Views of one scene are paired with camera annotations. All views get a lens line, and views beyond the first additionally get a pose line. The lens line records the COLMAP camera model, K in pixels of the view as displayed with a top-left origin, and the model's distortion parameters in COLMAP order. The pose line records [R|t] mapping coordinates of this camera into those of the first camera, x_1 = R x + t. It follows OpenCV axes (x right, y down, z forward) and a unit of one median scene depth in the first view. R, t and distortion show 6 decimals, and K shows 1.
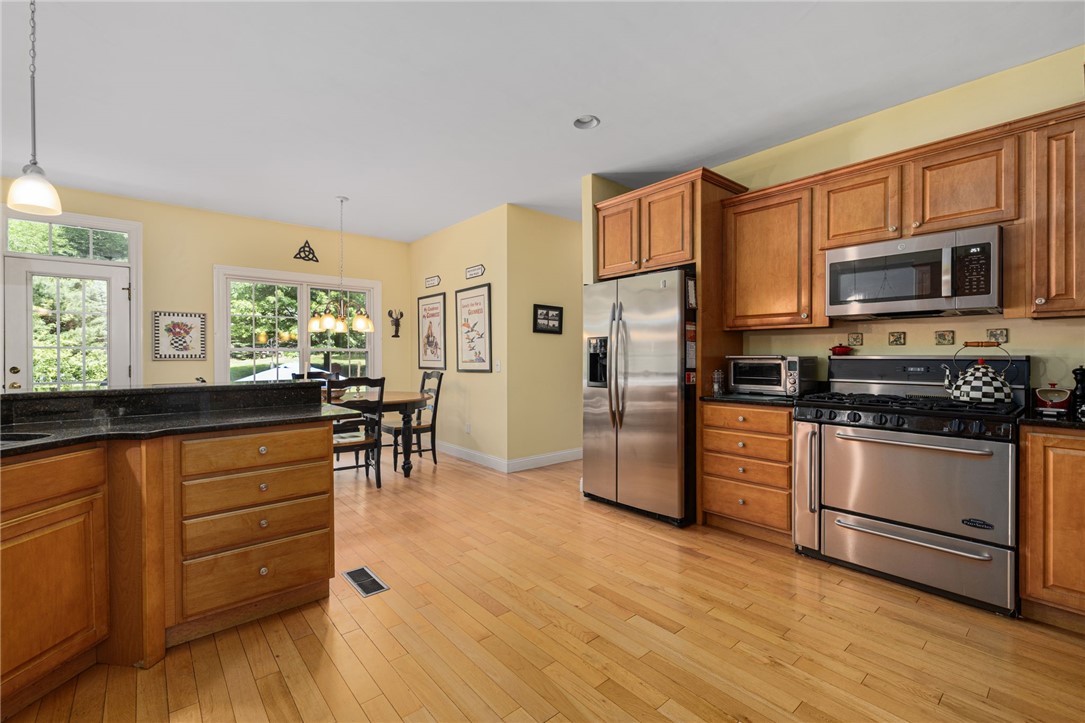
lens RADIAL K [[469.0, 0, 536.5], [0, 469.0, 357.1], [0, 0, 1]] dist [0.000191, 0.000139]
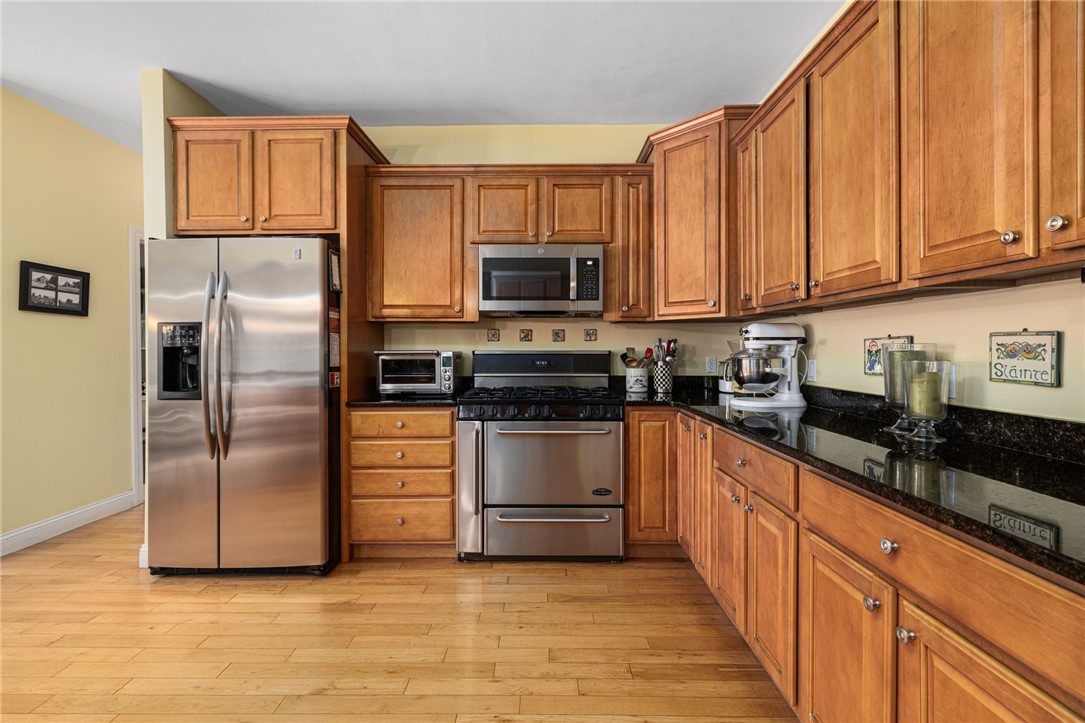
lens RADIAL K [[469.0, 0, 541.8], [0, 469.0, 352.0], [0, 0, 1]] dist [0.000191, 0.000139]
pose [[0.650613, -0.001649, 0.759408, -0.042299], [0.003049, 0.999995, -0.000440, 0.000438], [-0.759403, 0.002602, 0.650615, 0.233716]]
